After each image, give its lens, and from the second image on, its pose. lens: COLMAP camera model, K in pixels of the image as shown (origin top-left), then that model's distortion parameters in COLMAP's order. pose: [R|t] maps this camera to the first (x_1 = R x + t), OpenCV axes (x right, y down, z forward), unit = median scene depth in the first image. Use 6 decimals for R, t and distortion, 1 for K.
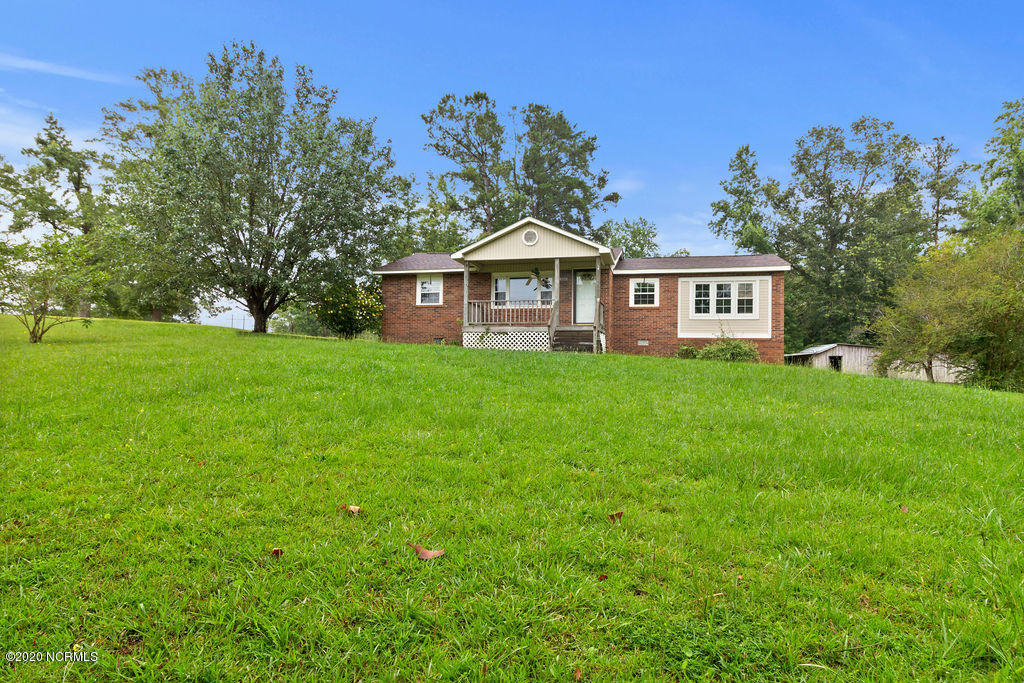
lens RADIAL K [[618.5, 0, 512.0], [0, 618.5, 341.5], [0, 0, 1]] dist [0.001707, -0.000211]
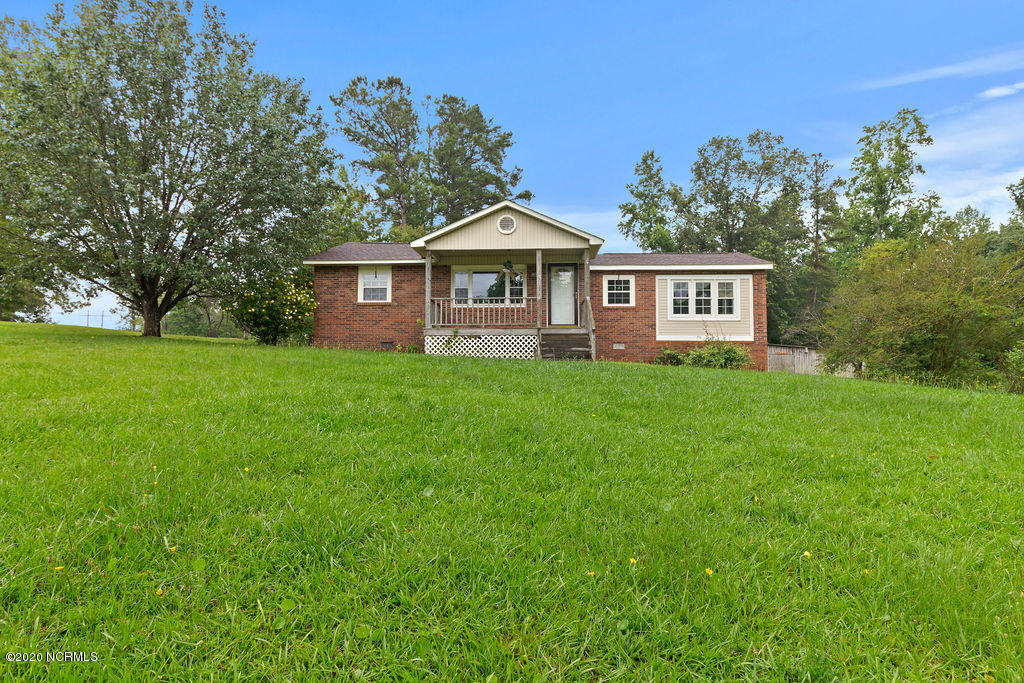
lens RADIAL K [[595.1, 0, 512.8], [0, 595.1, 321.0], [0, 0, 1]] dist [0.000260, 0.000292]
pose [[0.980035, 0.001997, 0.198814, -0.106401], [0.003636, 0.999602, -0.027963, -0.010506], [-0.198790, 0.028128, 0.979638, 0.168216]]
